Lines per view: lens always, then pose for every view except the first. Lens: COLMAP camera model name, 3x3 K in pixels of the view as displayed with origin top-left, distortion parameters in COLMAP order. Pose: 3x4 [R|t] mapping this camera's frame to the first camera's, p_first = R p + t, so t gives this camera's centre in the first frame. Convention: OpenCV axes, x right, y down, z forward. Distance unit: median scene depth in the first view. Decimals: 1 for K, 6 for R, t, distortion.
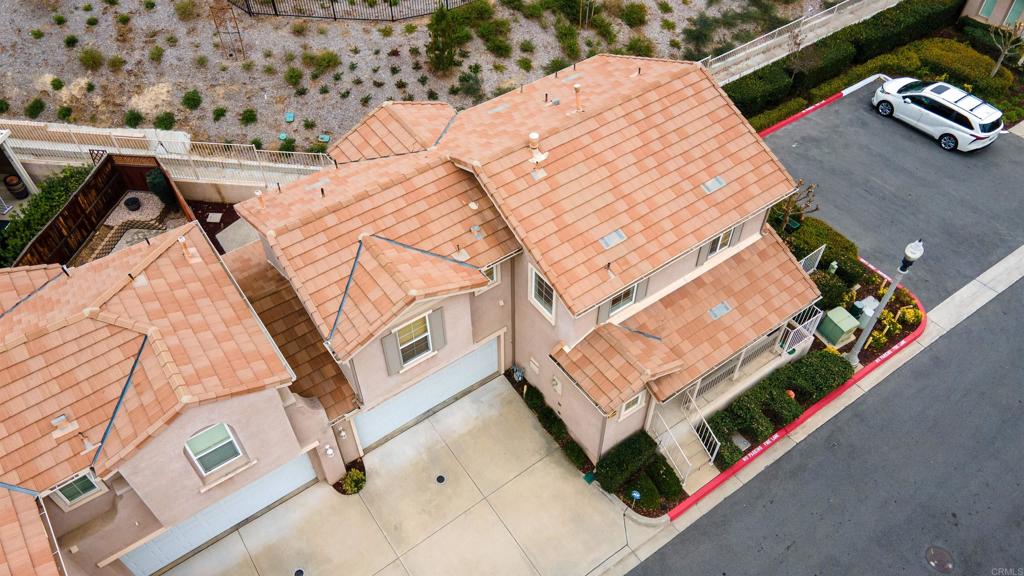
lens RADIAL K [[736.8, 0, 508.6], [0, 736.8, 288.9], [0, 0, 1]] dist [0.029394, 0.061546]
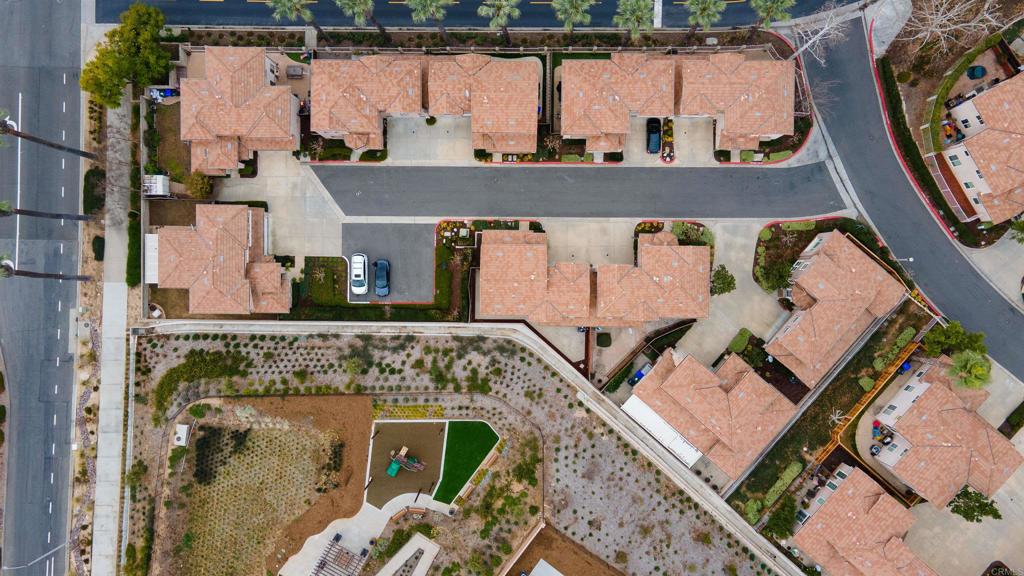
lens RADIAL K [[740.1, 0, 514.2], [0, 740.1, 279.1], [0, 0, 1]] dist [0.035564, 0.038543]
pose [[-0.808756, -0.588118, 0.005543, 0.061914], [0.449216, -0.611604, 0.651265, -2.024628], [-0.379630, 0.529205, 0.758830, -1.526143]]
